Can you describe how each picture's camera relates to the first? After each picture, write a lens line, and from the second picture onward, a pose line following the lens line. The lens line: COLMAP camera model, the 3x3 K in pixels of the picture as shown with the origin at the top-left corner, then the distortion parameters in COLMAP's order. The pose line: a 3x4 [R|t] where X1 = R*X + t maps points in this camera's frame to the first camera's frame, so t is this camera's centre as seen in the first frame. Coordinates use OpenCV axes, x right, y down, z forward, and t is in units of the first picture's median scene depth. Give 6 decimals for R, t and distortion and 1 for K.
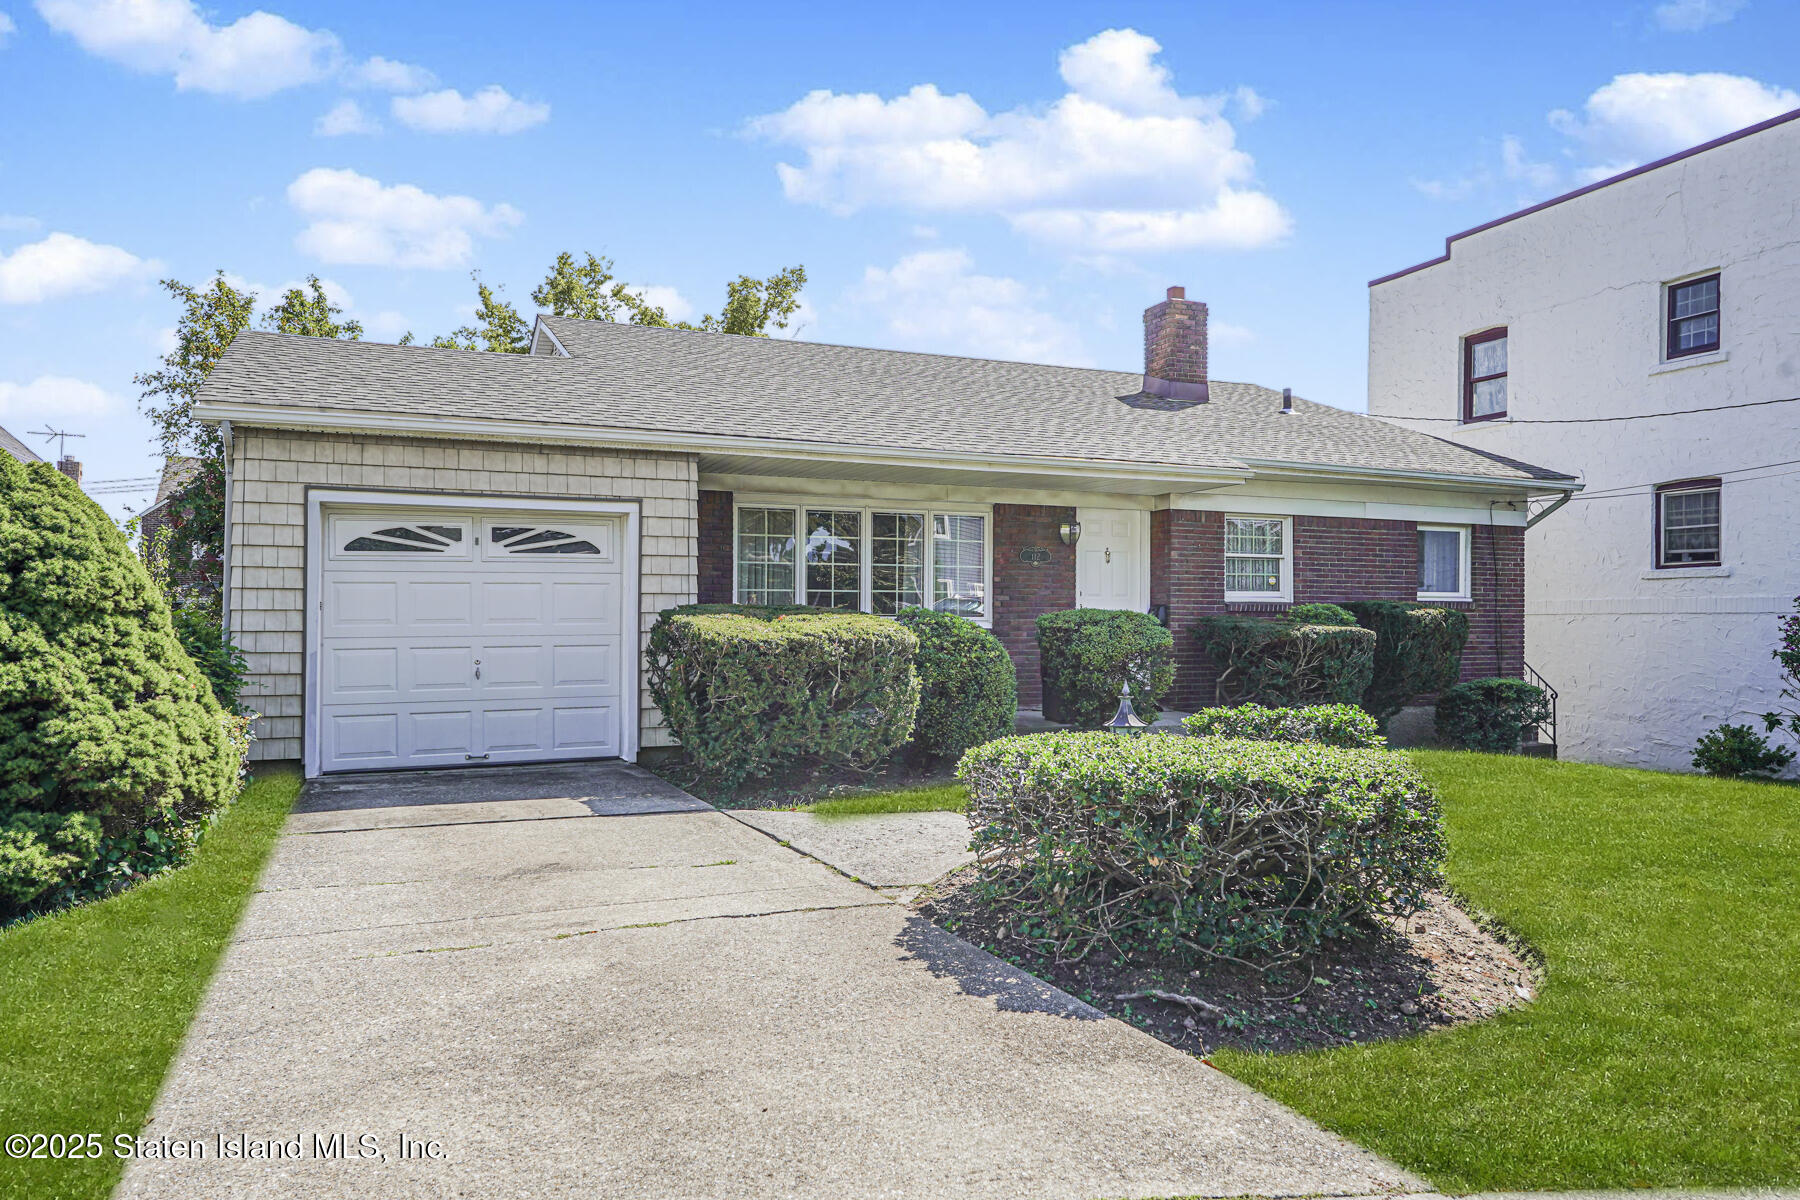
lens RADIAL K [[1246.0, 0, 900.1], [0, 1246.0, 607.8], [0, 0, 1]] dist [-0.003530, 0.000316]
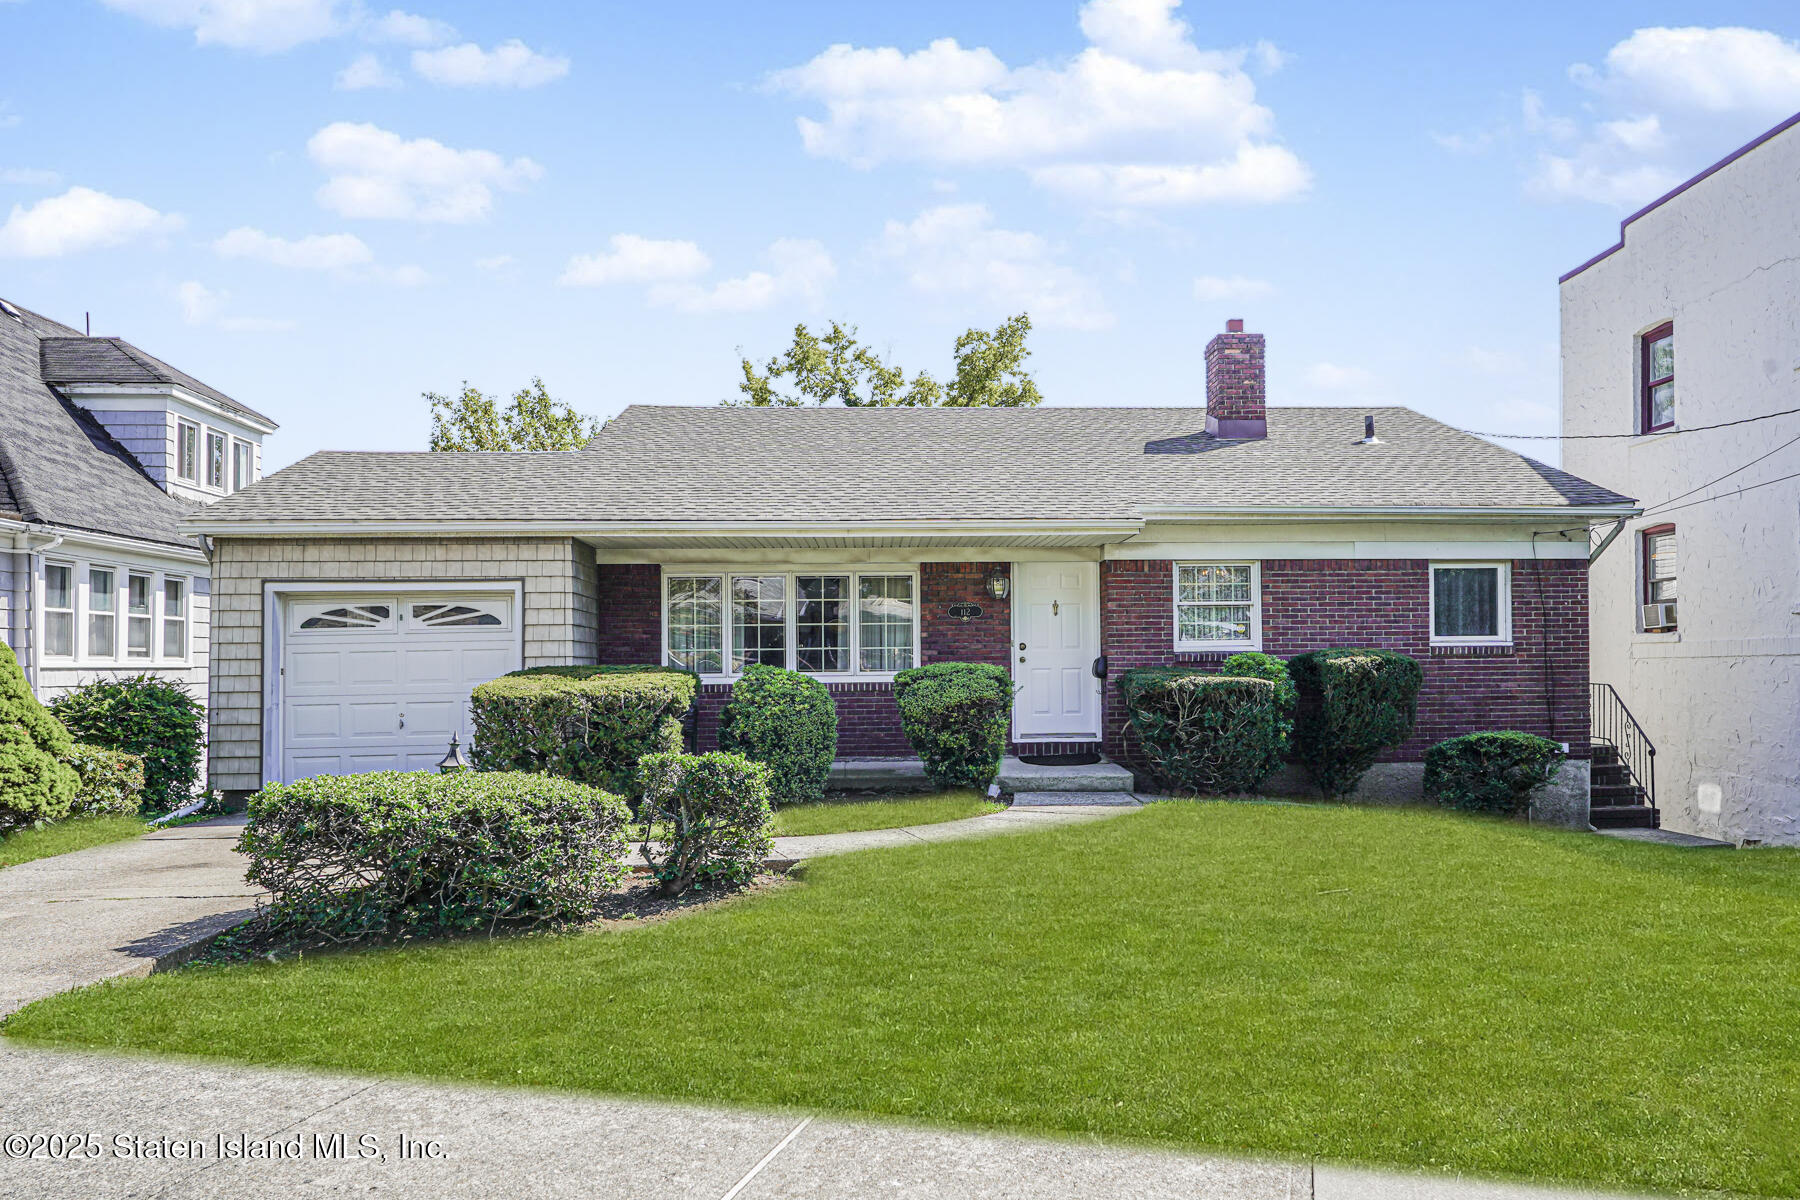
lens RADIAL K [[1338.7, 0, 916.5], [0, 1338.7, 624.8], [0, 0, 1]] dist [-0.003208, 0.009879]
pose [[0.939617, -0.023837, -0.341396, 0.454381], [0.016286, 0.999556, -0.024968, -0.003375], [0.341840, 0.017900, 0.939588, -0.057925]]
